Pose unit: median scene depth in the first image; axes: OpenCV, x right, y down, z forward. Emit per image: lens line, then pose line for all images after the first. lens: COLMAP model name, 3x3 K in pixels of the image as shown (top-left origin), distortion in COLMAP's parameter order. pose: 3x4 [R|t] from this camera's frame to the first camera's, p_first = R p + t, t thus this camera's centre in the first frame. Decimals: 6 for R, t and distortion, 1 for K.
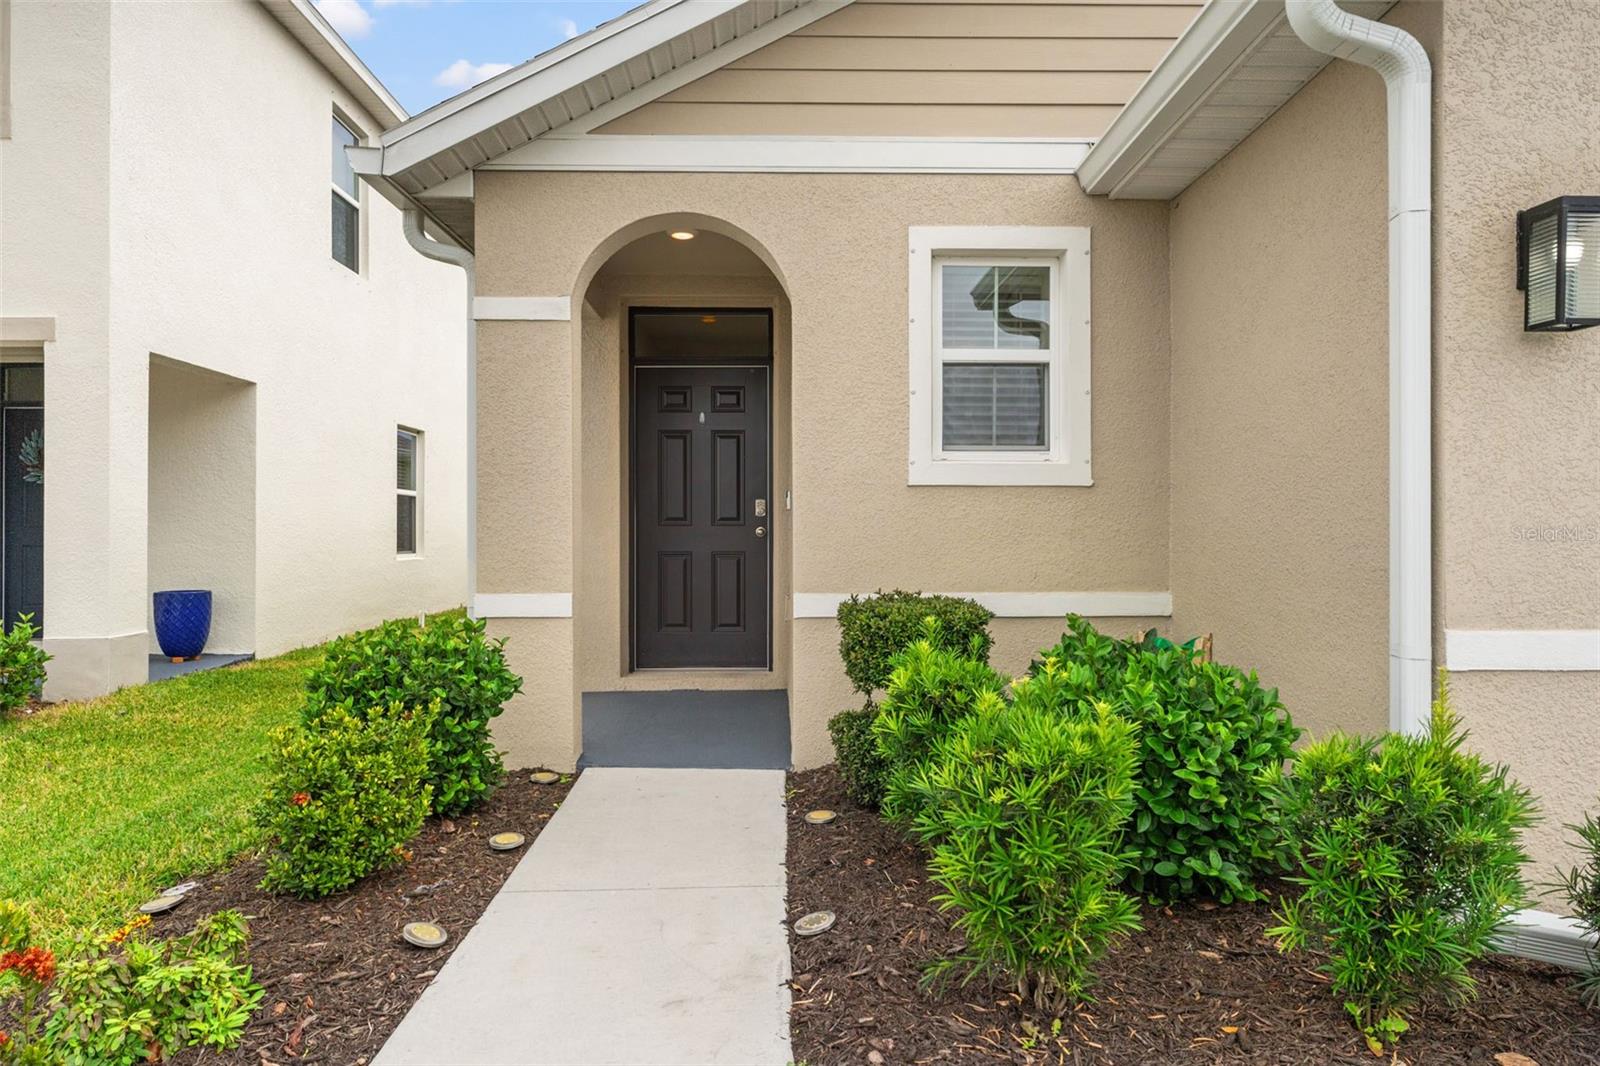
lens RADIAL K [[1008.9, 0, 800.0], [0, 1008.9, 533.0], [0, 0, 1]] dist [-0.001862, -0.000621]
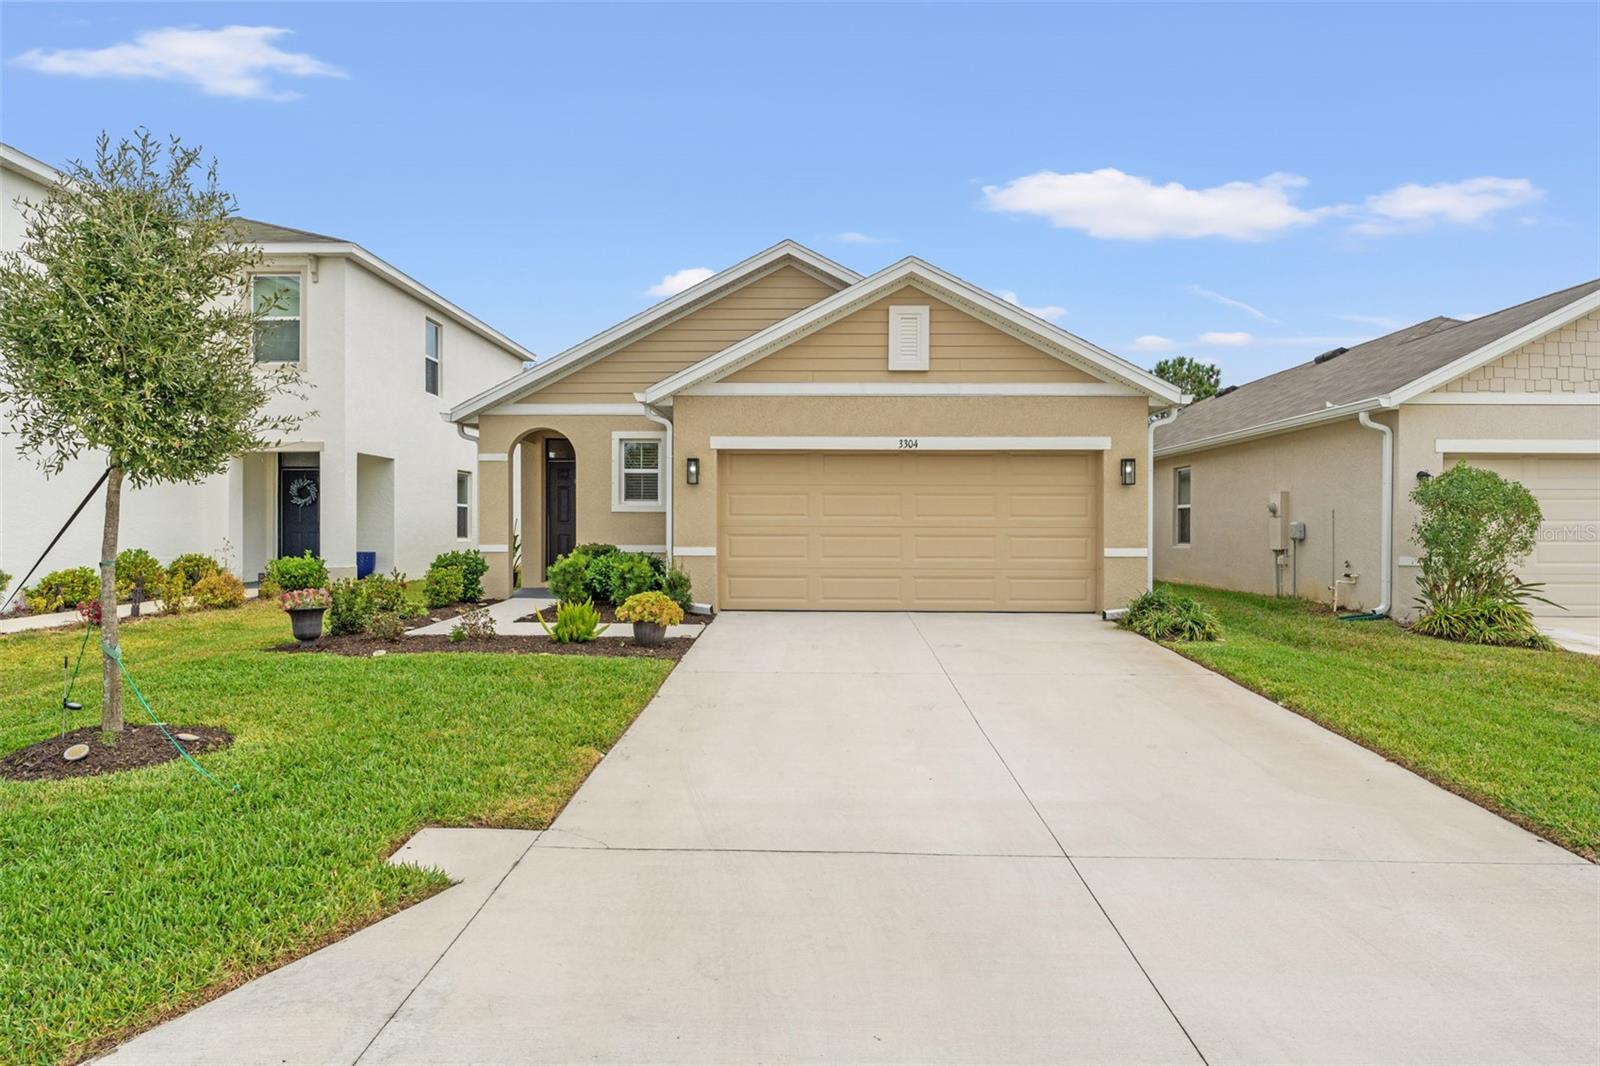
lens RADIAL K [[965.6, 0, 796.6], [0, 965.6, 532.6], [0, 0, 1]] dist [-0.000403, -0.001300]
pose [[0.998984, 0.003373, -0.044929, 0.811900], [-0.003253, 0.999991, 0.002760, 0.007702], [0.044938, -0.002611, 0.998986, -1.993742]]
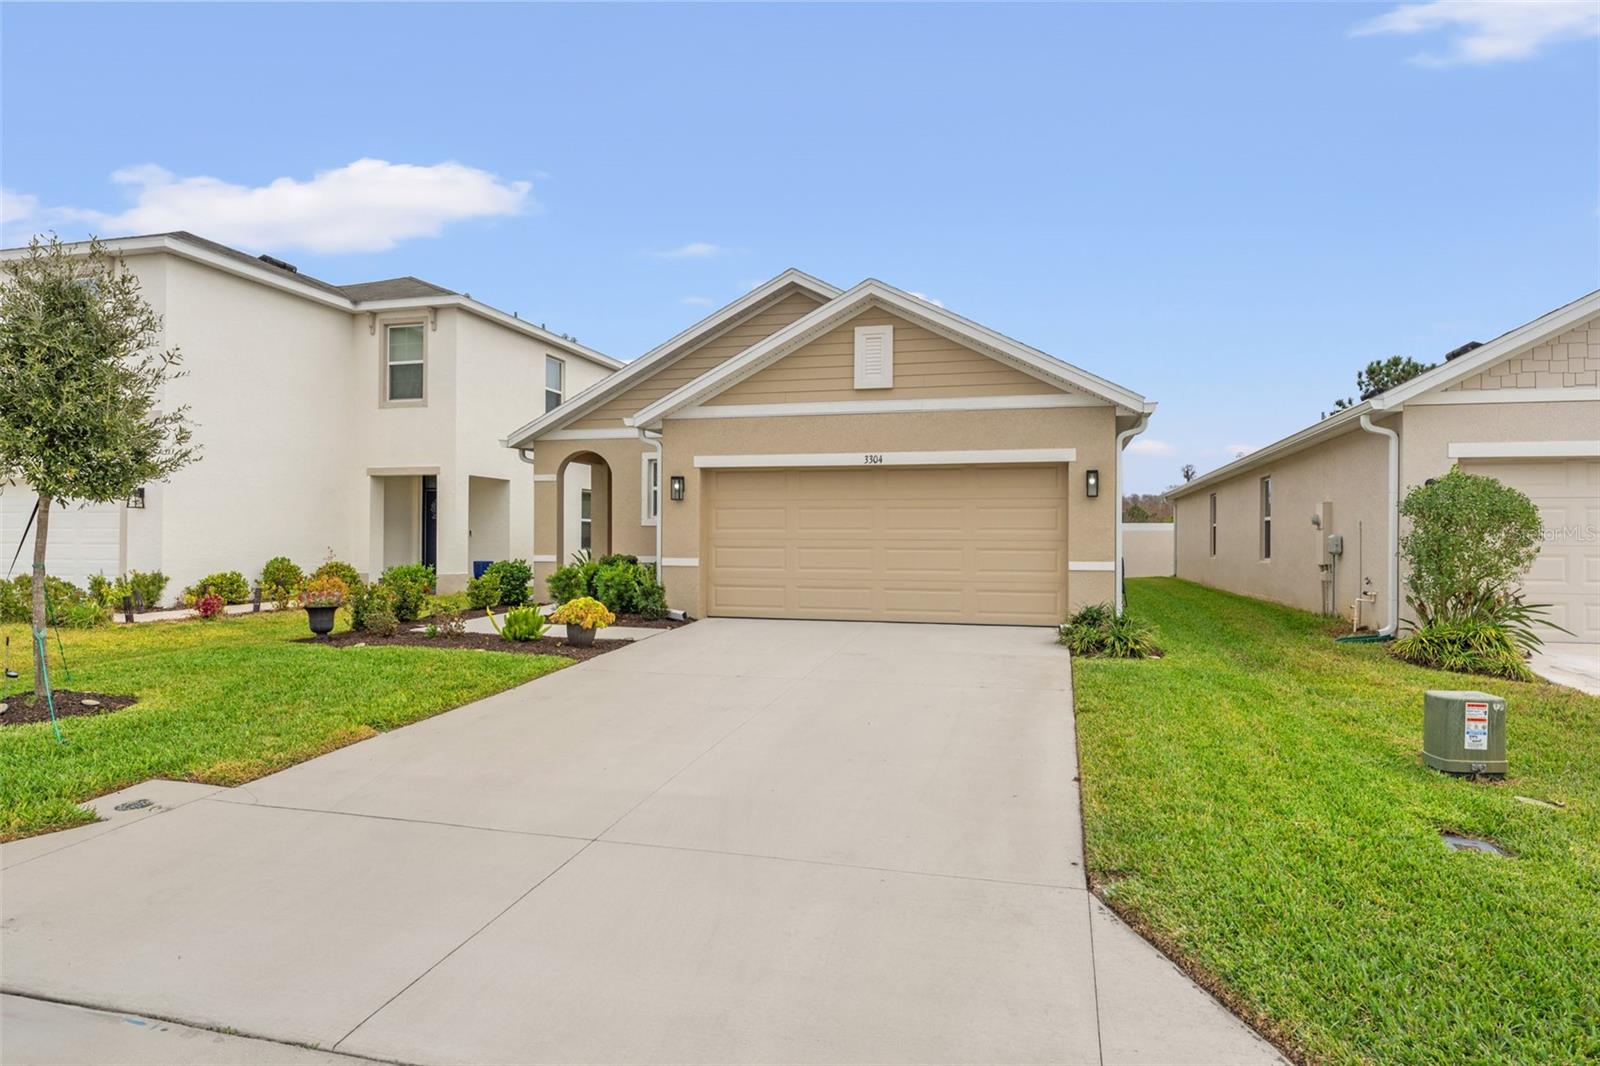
lens RADIAL K [[933.6, 0, 803.7], [0, 933.6, 541.0], [0, 0, 1]] dist [-0.001907, 0.000470]
pose [[0.960086, 0.004592, -0.279669, 1.527853], [-0.005183, 0.999986, -0.001375, 0.007020], [0.279658, 0.002770, 0.960096, -1.934770]]
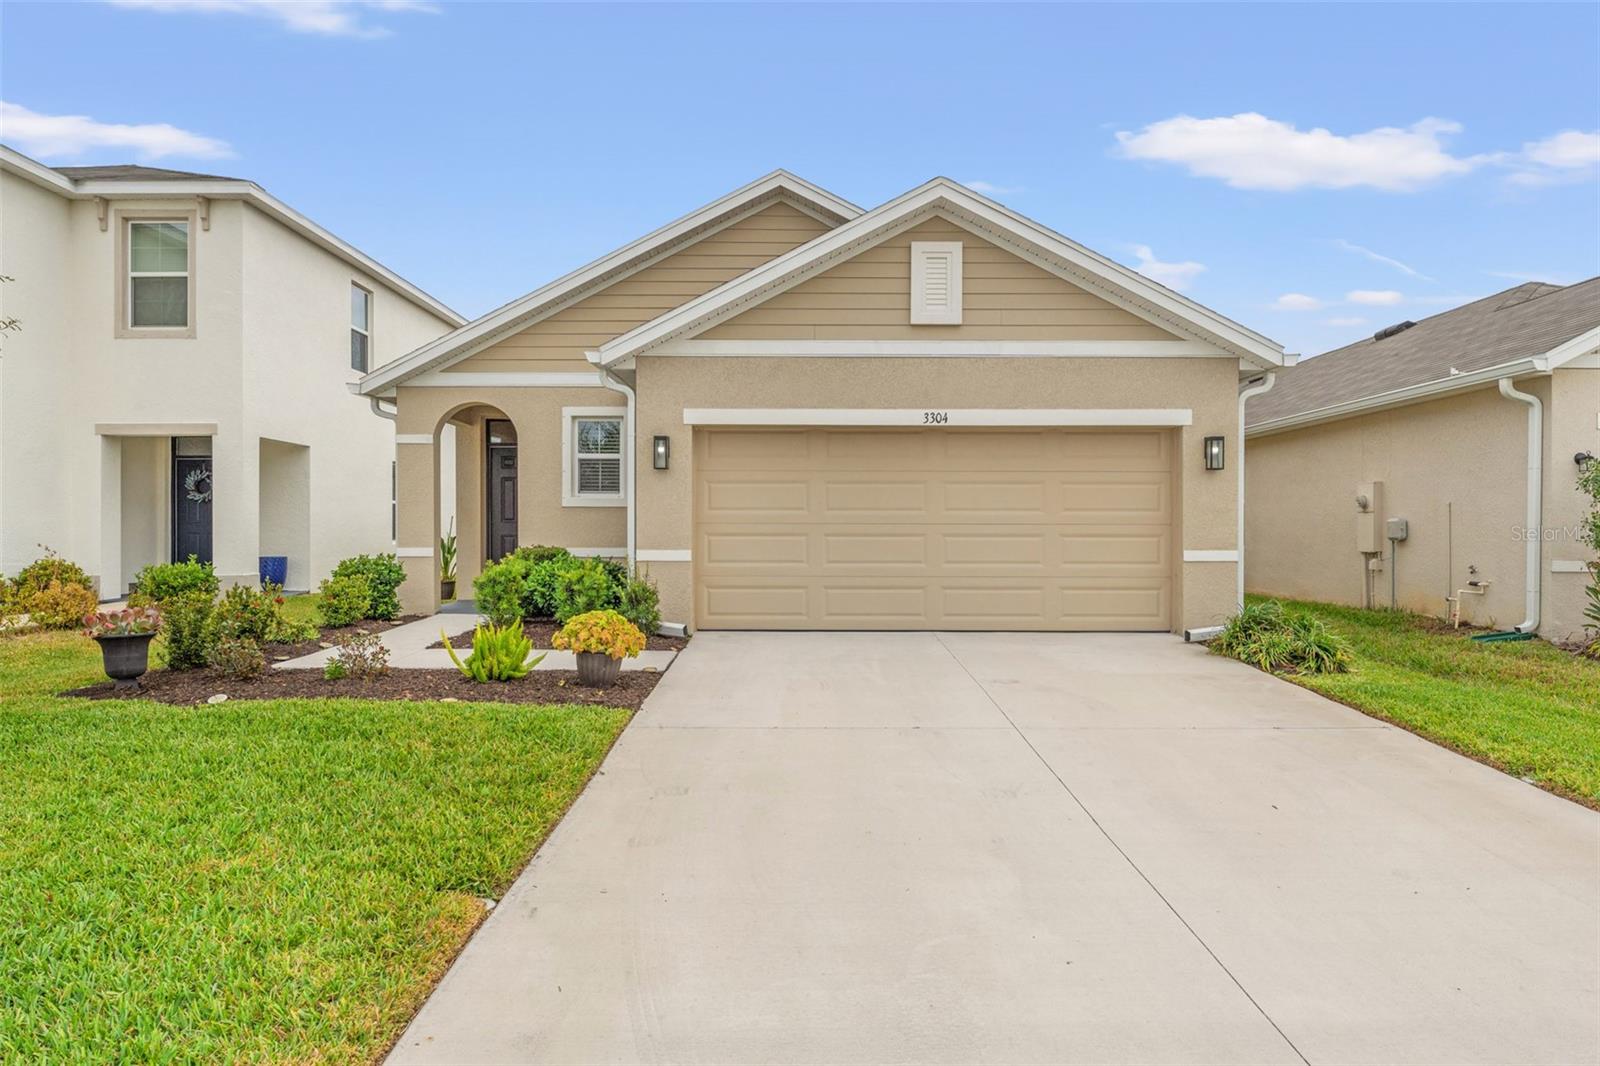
lens RADIAL K [[986.0, 0, 796.3], [0, 986.0, 538.1], [0, 0, 1]] dist [-0.000542, -0.000117]
pose [[0.999670, 0.001982, -0.025610, 0.754006], [-0.001845, 0.999984, 0.005367, 0.018001], [0.025621, -0.005318, 0.999658, -1.484370]]
